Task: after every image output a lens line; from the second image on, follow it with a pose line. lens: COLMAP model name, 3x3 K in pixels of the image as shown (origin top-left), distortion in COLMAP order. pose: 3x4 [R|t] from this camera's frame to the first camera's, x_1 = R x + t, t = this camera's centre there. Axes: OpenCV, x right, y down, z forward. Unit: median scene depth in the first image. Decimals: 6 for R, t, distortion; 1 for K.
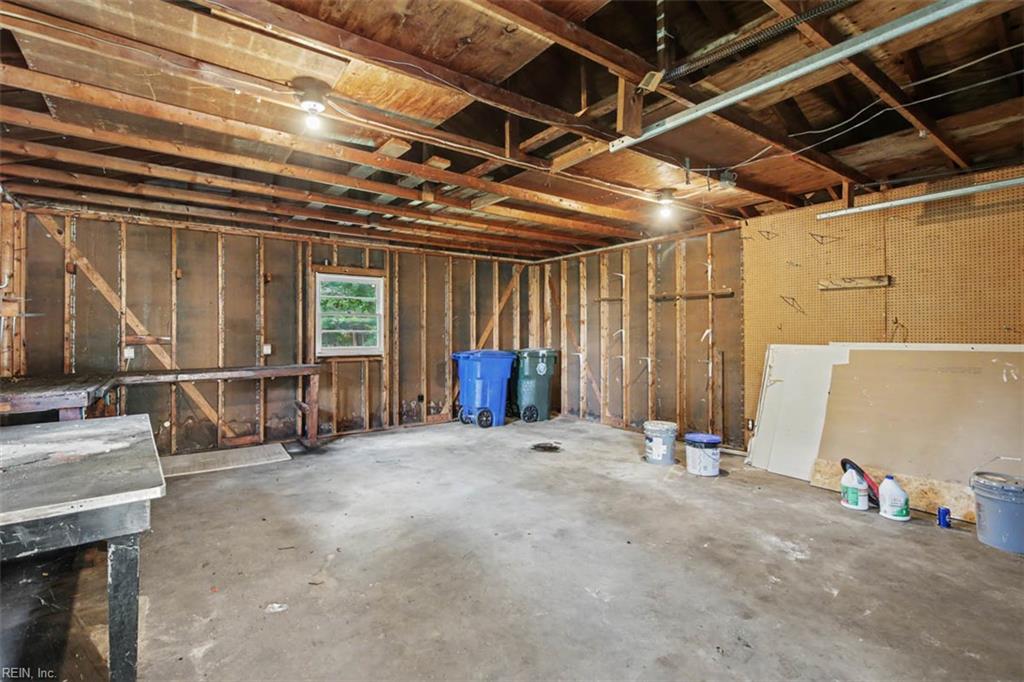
lens RADIAL K [[485.7, 0, 510.7], [0, 485.7, 331.4], [0, 0, 1]] dist [-0.000031, 0.000212]
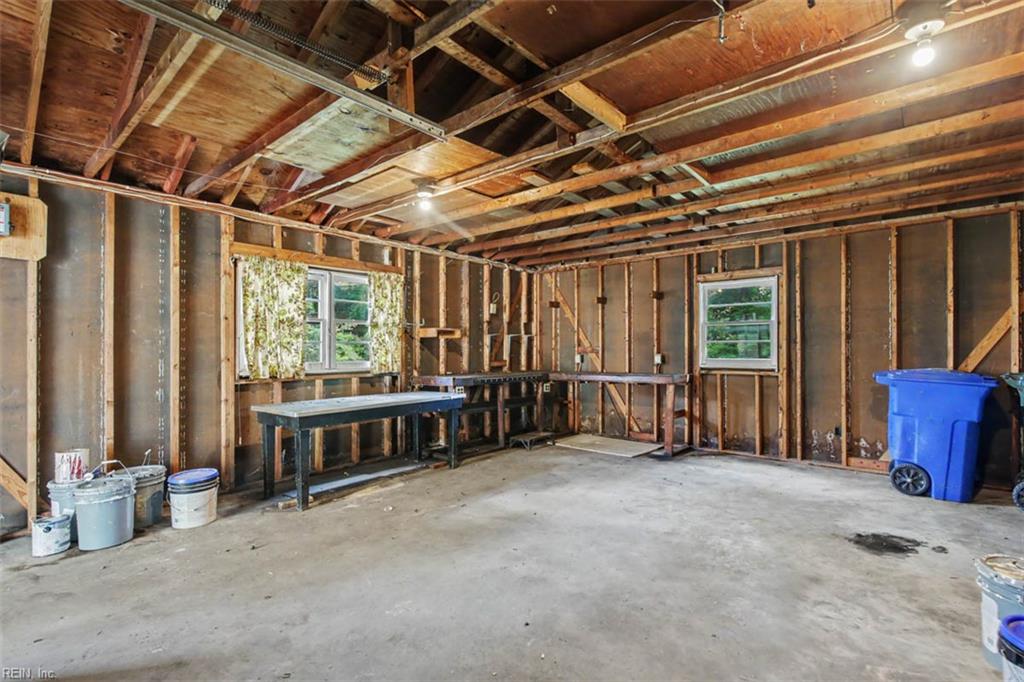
lens RADIAL K [[485.7, 0, 510.3], [0, 485.7, 349.5], [0, 0, 1]] dist [-0.000031, 0.000212]
pose [[0.210524, 0.005338, -0.977574, 0.542067], [0.012232, 0.999892, 0.008094, 0.002240], [0.977512, -0.013662, 0.210436, 0.459687]]
